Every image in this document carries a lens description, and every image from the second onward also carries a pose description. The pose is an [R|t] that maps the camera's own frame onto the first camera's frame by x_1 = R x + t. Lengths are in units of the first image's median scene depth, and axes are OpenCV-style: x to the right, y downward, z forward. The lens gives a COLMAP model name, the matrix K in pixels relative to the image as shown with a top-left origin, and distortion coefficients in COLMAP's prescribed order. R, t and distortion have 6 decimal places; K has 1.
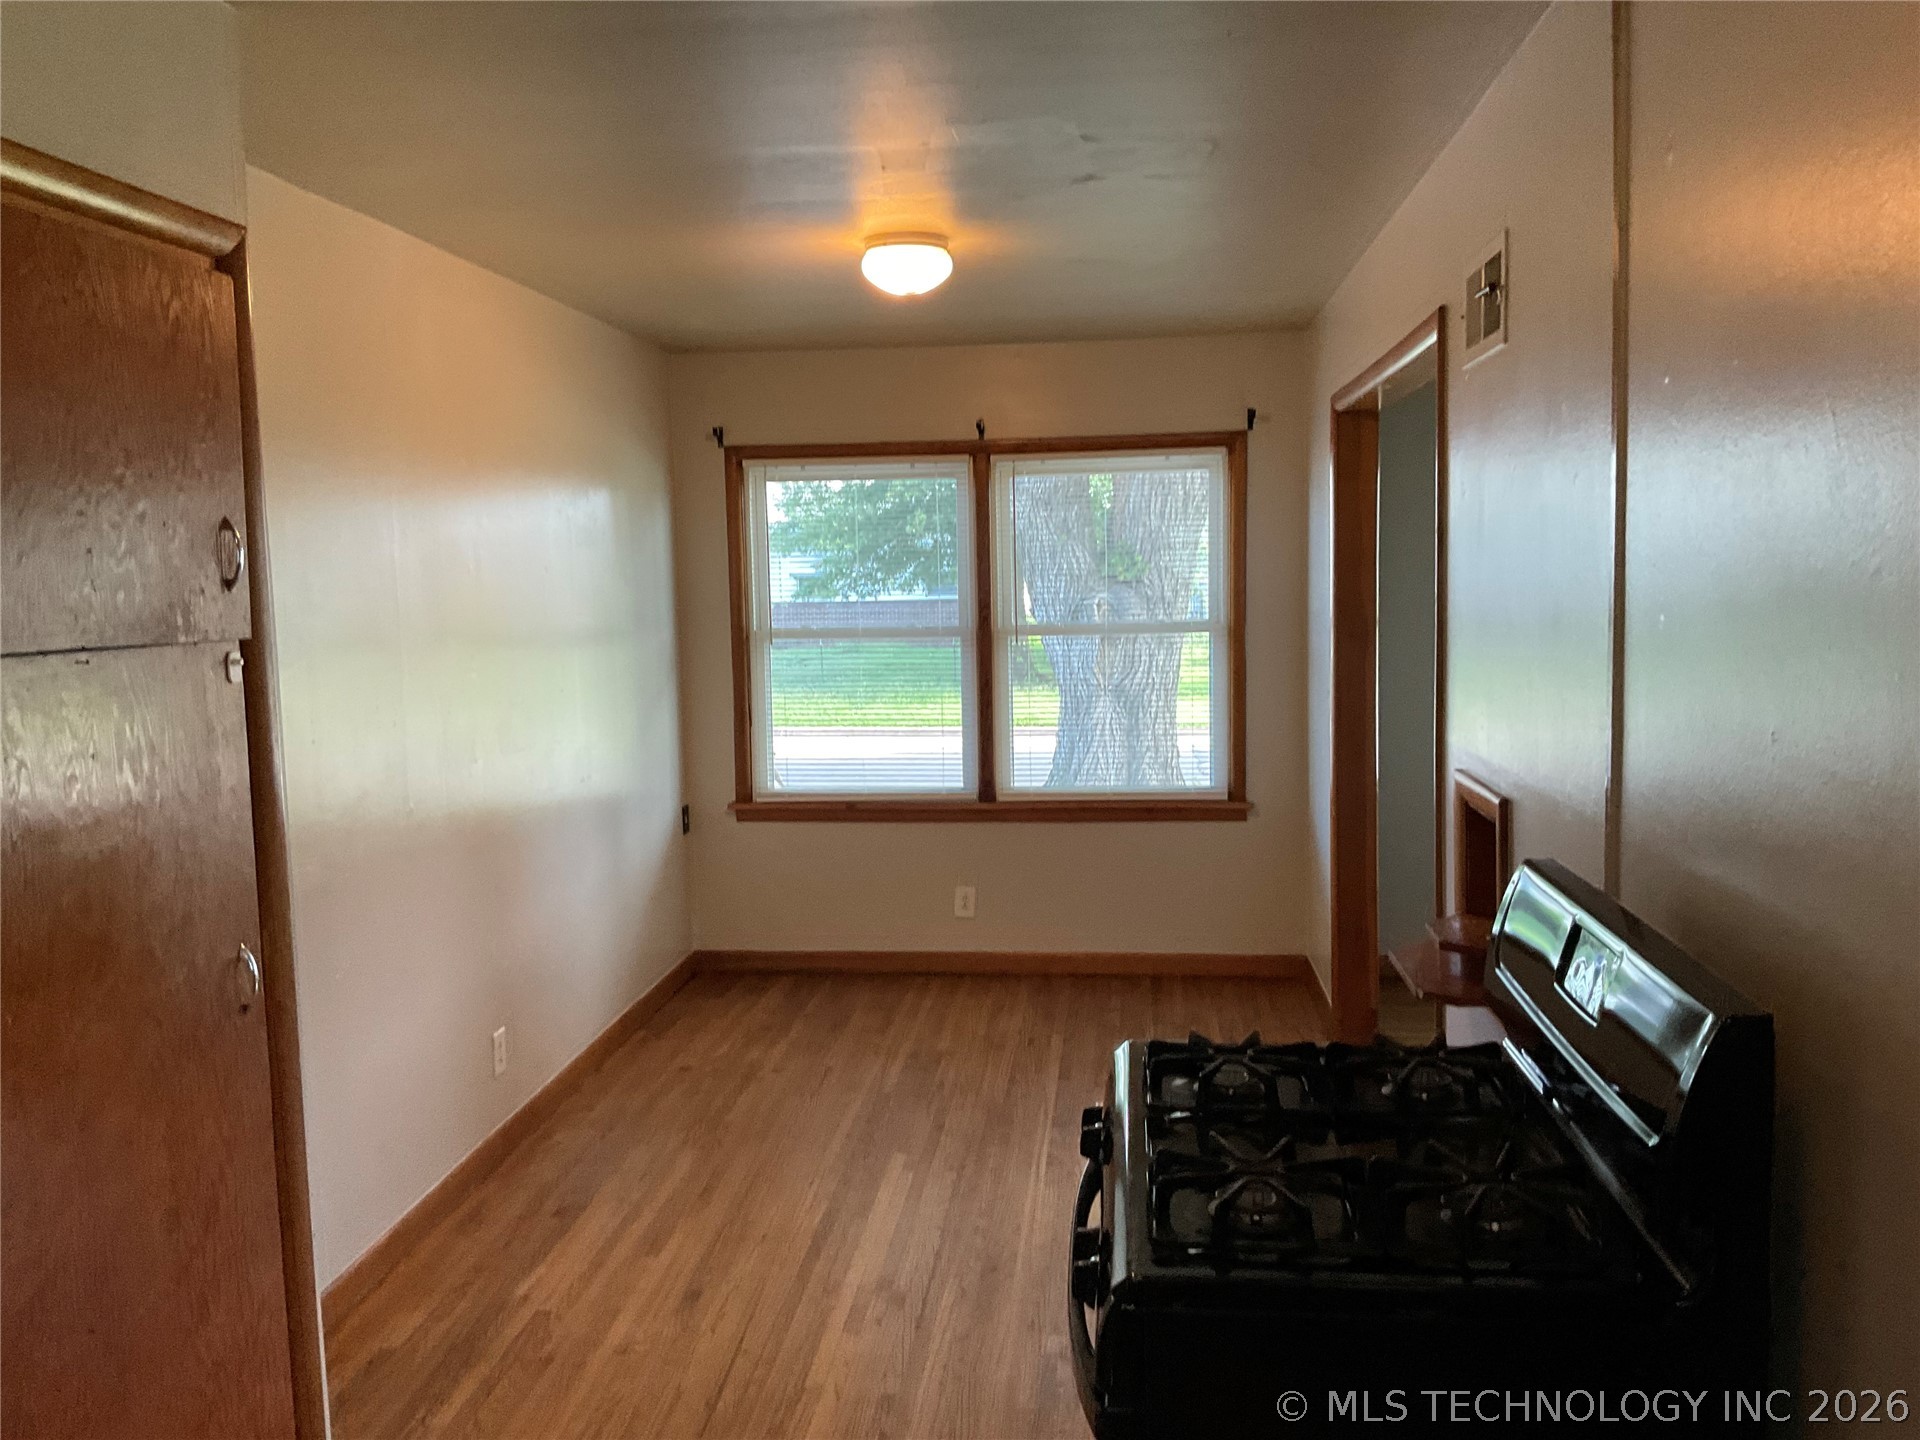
lens RADIAL K [[1587.9, 0, 975.1], [0, 1587.9, 713.7], [0, 0, 1]] dist [0.028896, -0.047515]
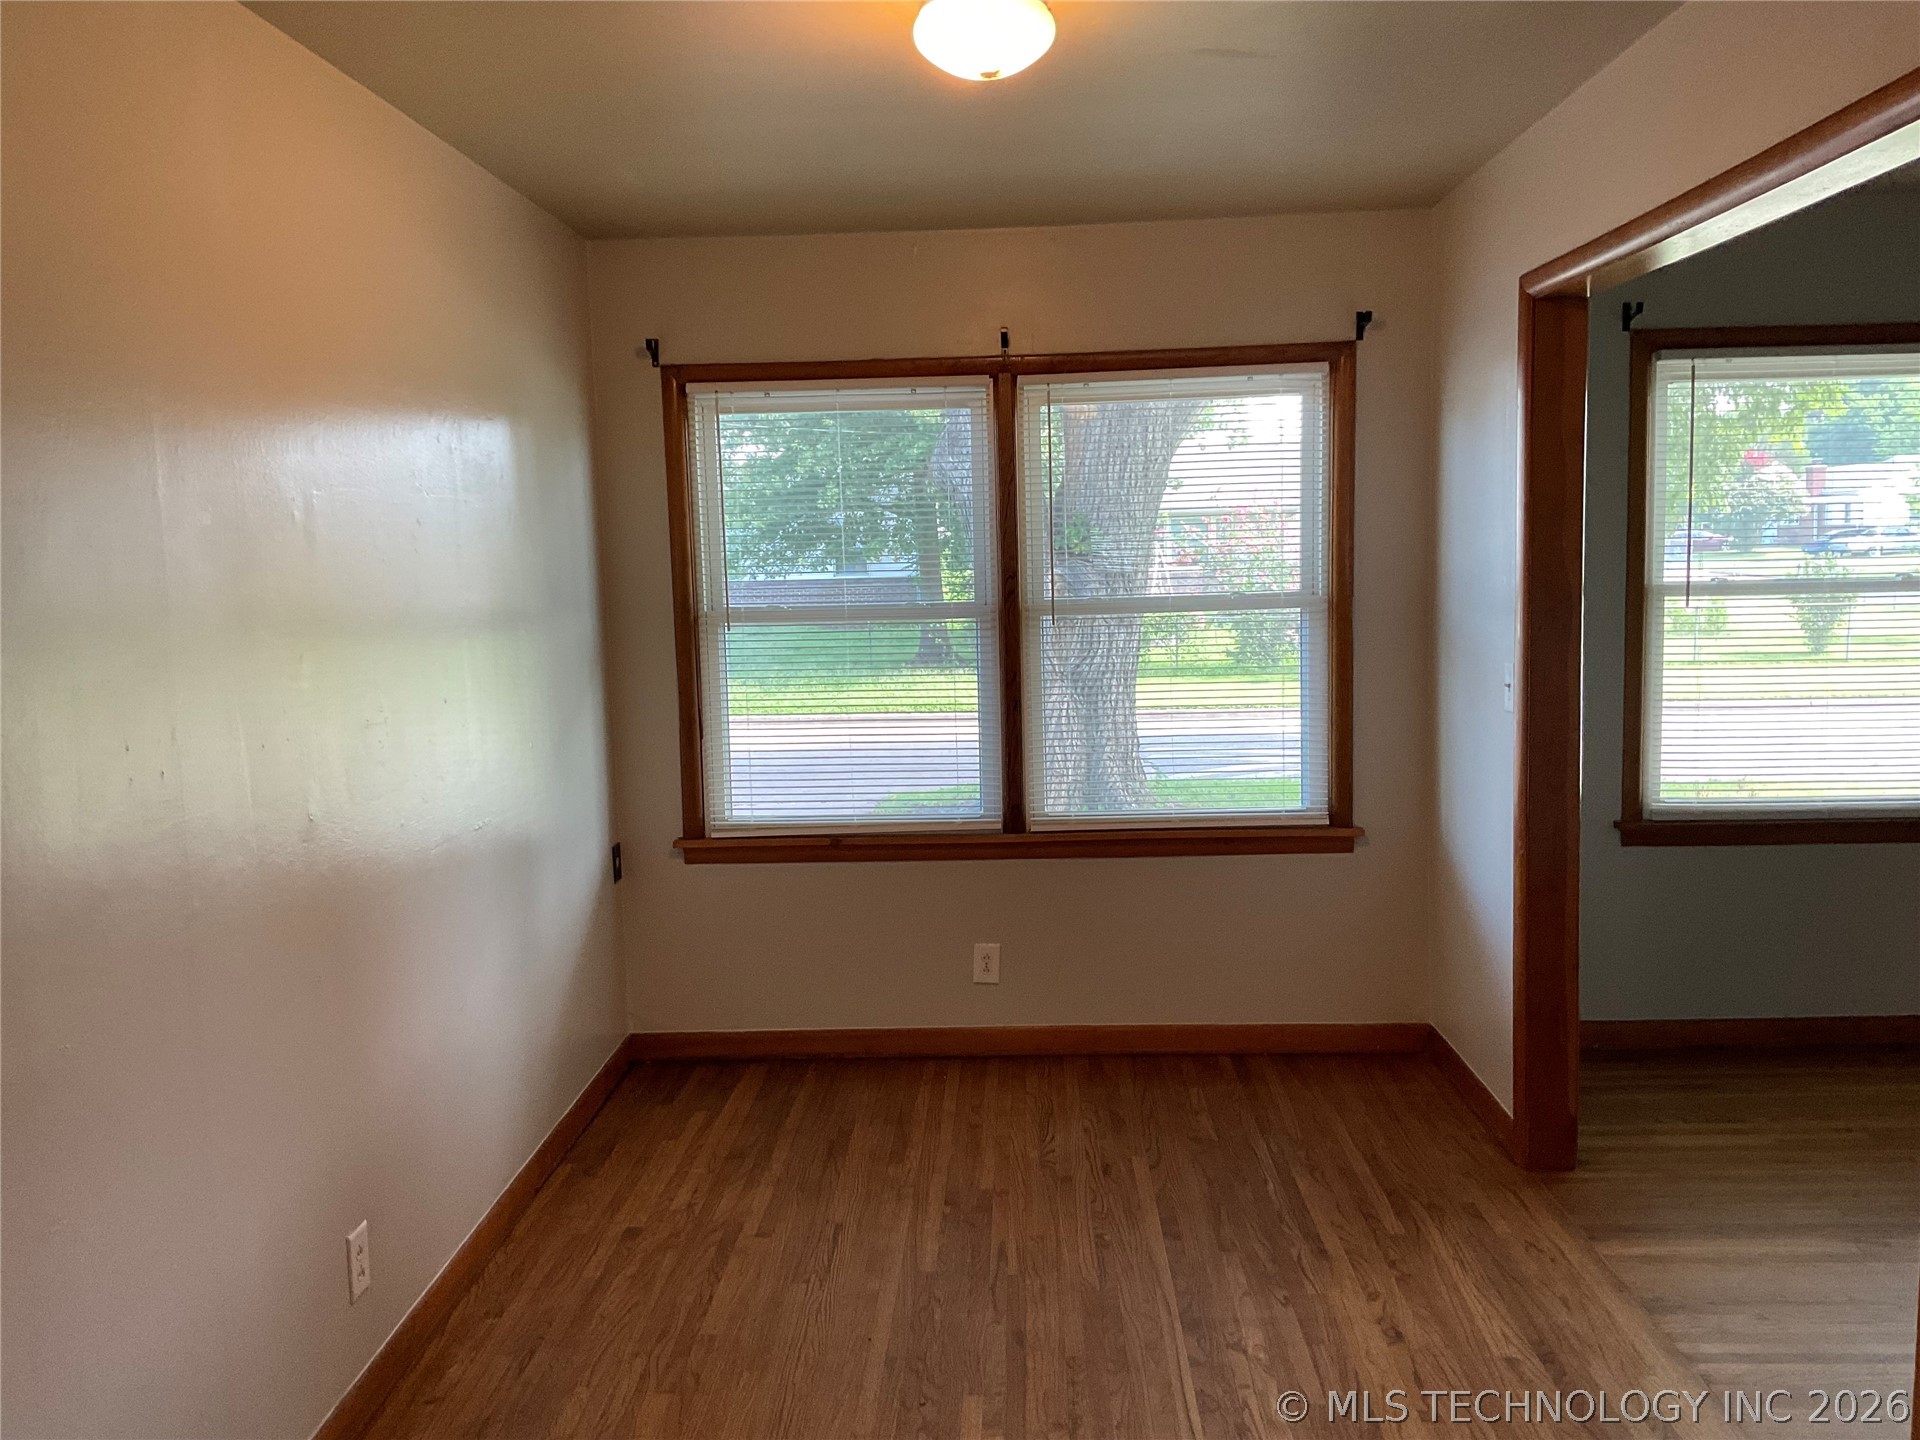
lens RADIAL K [[1587.9, 0, 949.7], [0, 1587.9, 721.0], [0, 0, 1]] dist [0.028896, -0.047515]
pose [[0.998719, -0.014892, 0.048361, -0.061124], [0.014068, 0.999751, 0.017333, -0.012163], [-0.048607, -0.016630, 0.998680, 0.243979]]
